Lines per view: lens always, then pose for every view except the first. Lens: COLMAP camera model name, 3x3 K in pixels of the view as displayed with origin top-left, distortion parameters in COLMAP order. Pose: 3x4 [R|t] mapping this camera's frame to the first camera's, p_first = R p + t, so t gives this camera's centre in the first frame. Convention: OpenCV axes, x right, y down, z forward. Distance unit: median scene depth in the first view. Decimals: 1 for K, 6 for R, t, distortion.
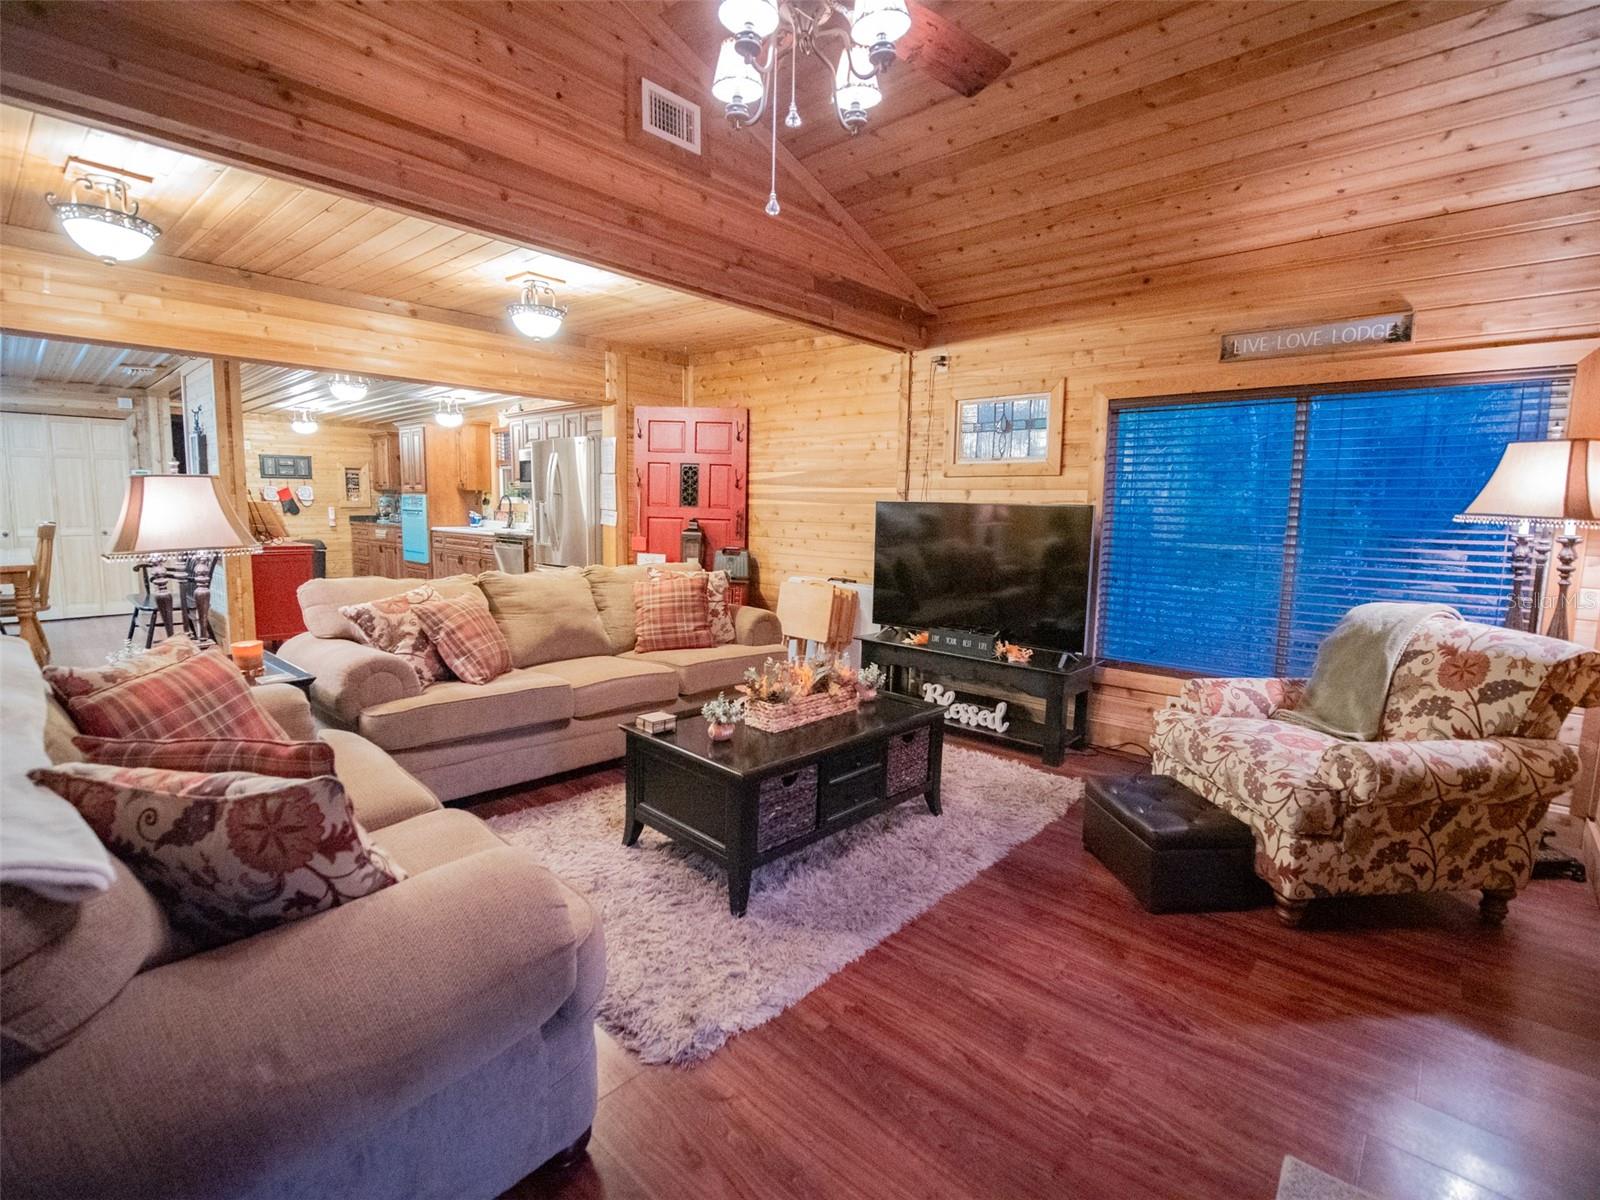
lens RADIAL K [[726.6, 0, 791.8], [0, 726.6, 593.2], [0, 0, 1]] dist [-0.015964, -0.001428]
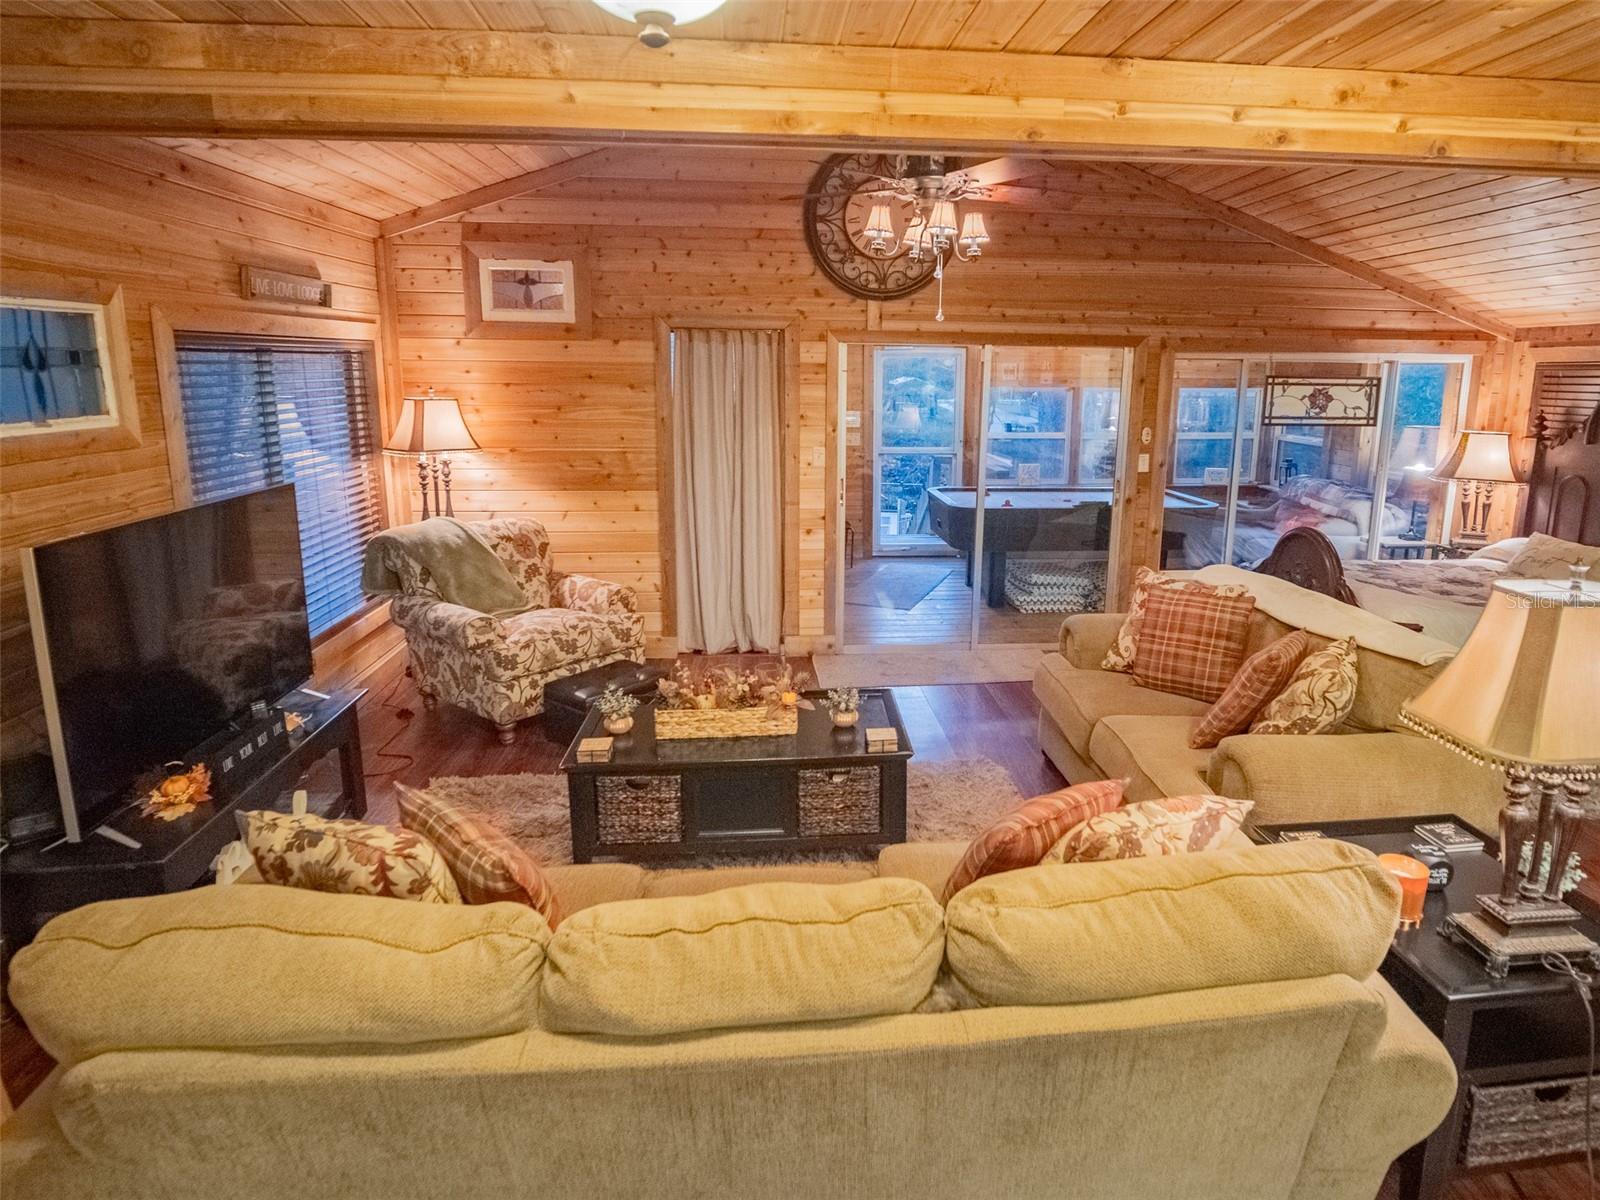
lens RADIAL K [[930.3, 0, 865.0], [0, 930.3, 549.5], [0, 0, 1]] dist [-0.014435, -0.000929]
pose [[-0.745320, -0.154741, 0.648501, -0.279771], [0.056894, 0.954382, 0.293117, -0.127219], [-0.664275, 0.255362, -0.702516, 0.544333]]
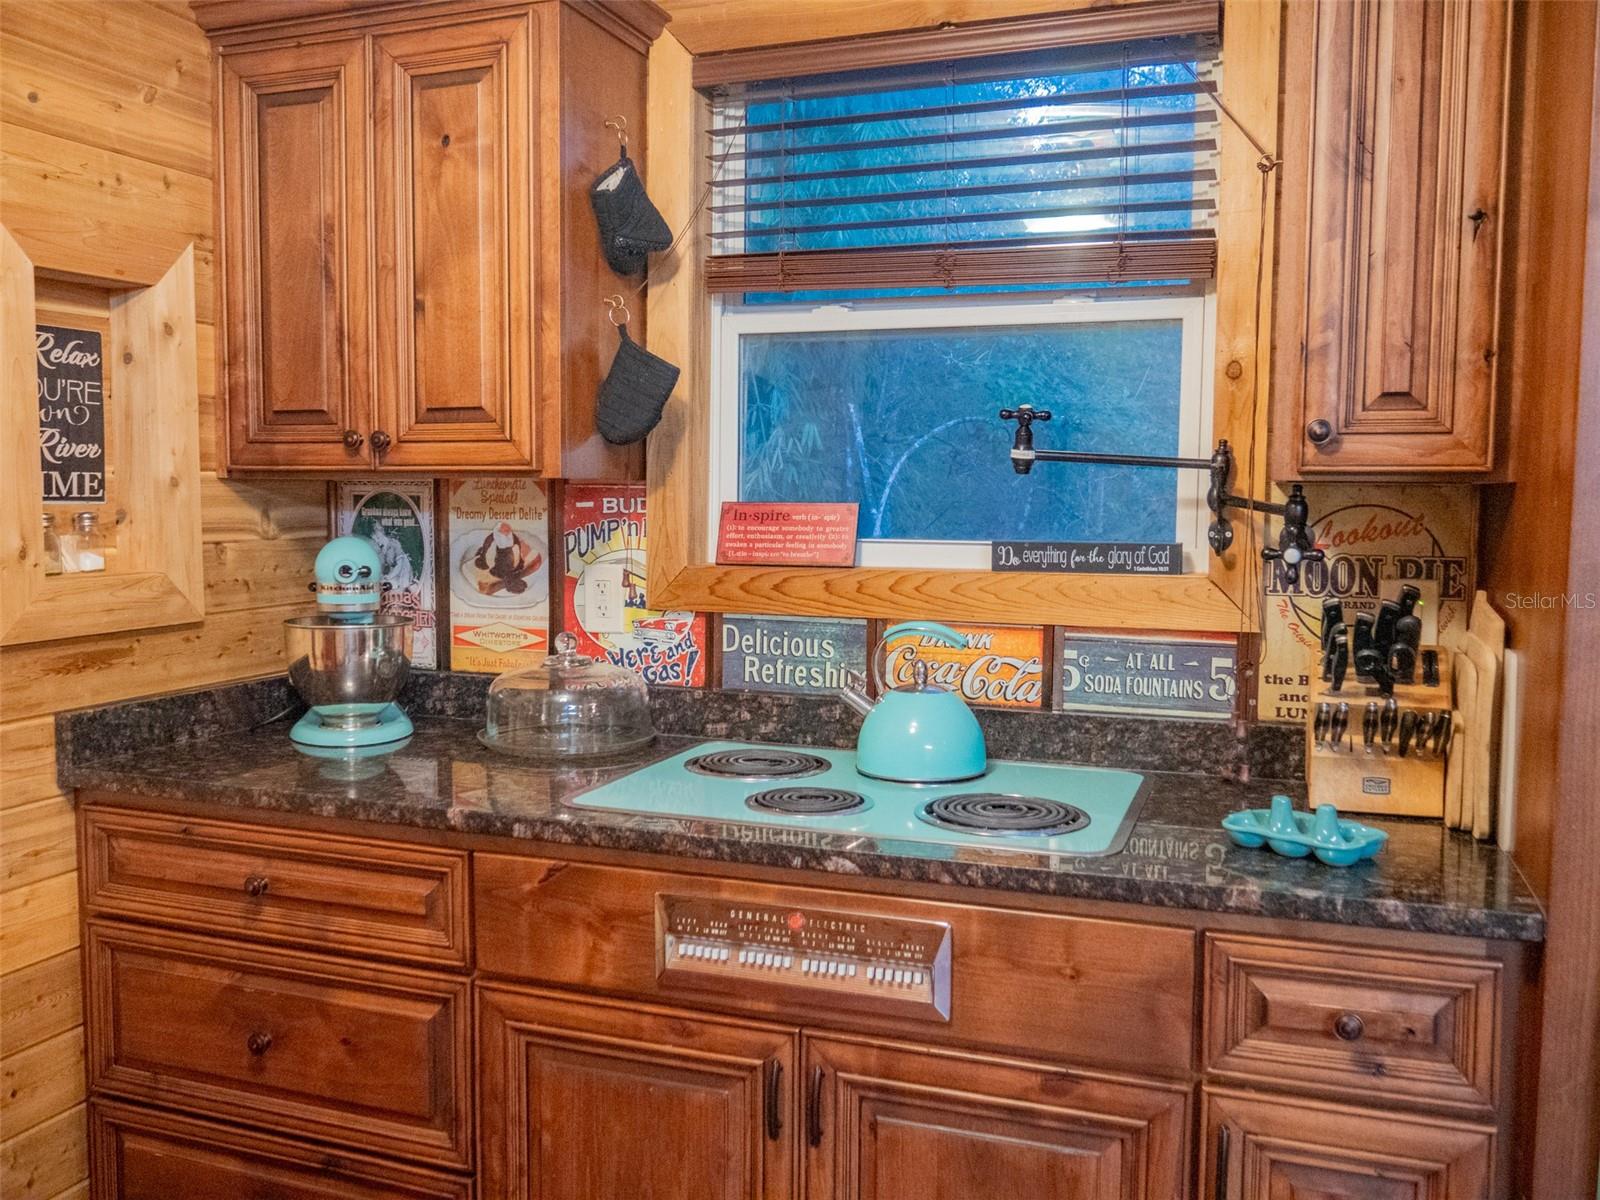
lens RADIAL K [[1354.6, 0, 799.1], [0, 1354.6, 597.6], [0, 0, 1]] dist [-0.027141, 0.013704]
pose [[0.928016, -0.038694, 0.370526, -0.695355], [0.052494, 0.998250, -0.027229, -0.135683], [-0.368824, 0.044719, 0.928423, 0.920994]]
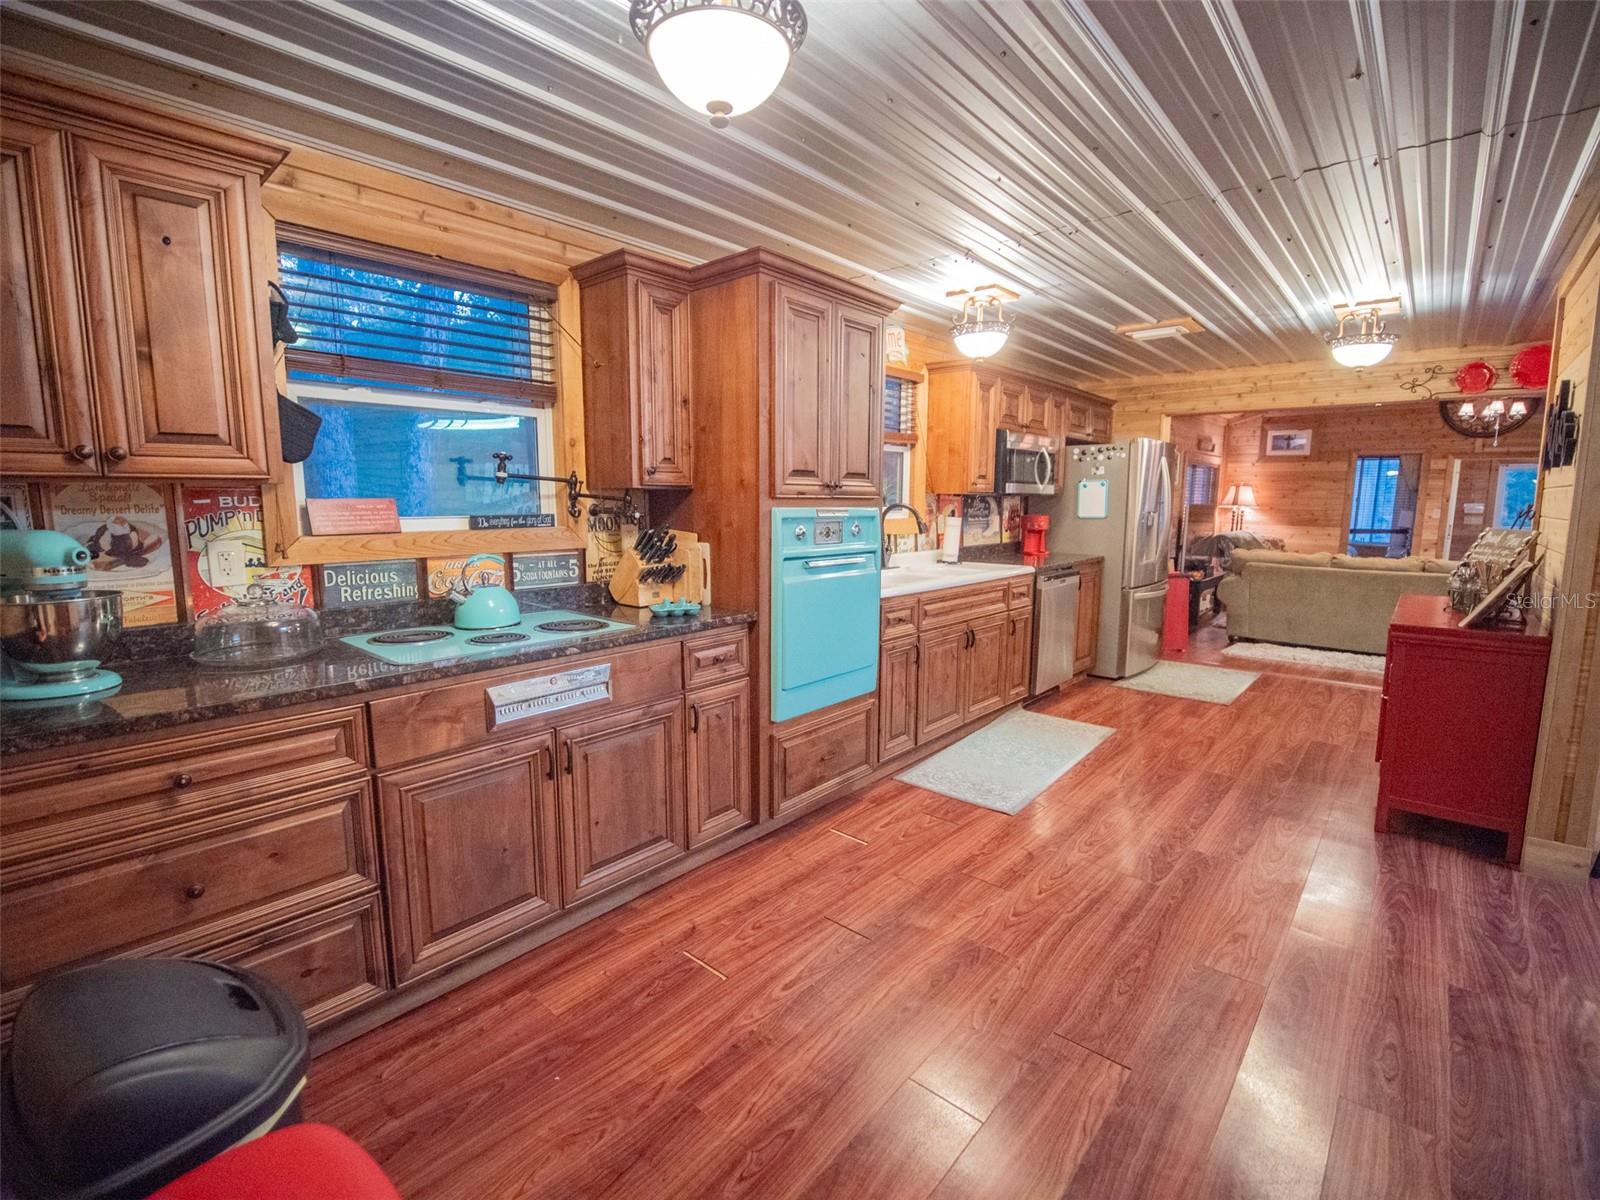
lens RADIAL K [[726.6, 0, 795.7], [0, 726.6, 594.5], [0, 0, 1]] dist [-0.015964, -0.001428]
pose [[-0.010088, -0.149748, 0.988673, -0.855751], [0.115744, 0.981902, 0.149904, -0.148935], [-0.993228, 0.115946, 0.007427, 1.018498]]
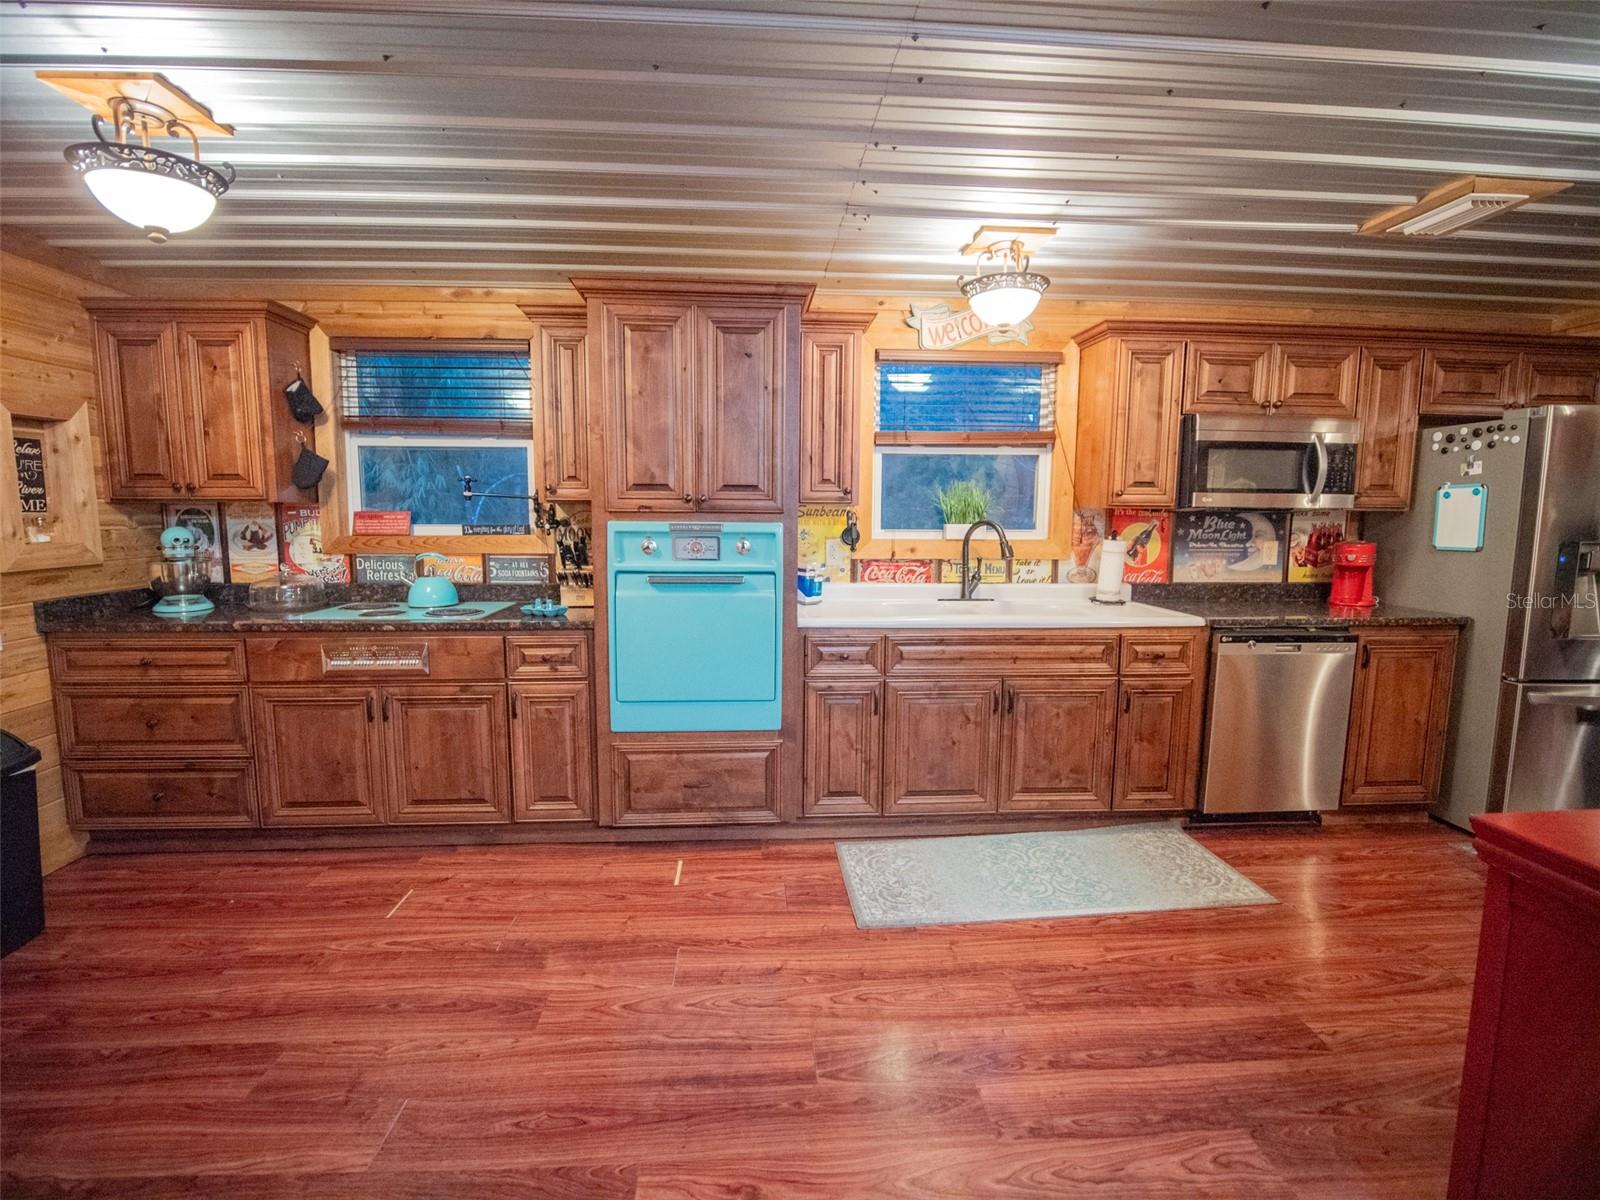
lens RADIAL K [[726.6, 0, 796.5], [0, 726.6, 594.9], [0, 0, 1]] dist [-0.015964, -0.001428]
pose [[0.696814, -0.095716, 0.710836, -0.718921], [0.091889, 0.994802, 0.043876, -0.114986], [-0.711341, 0.034744, 0.701987, 0.751438]]
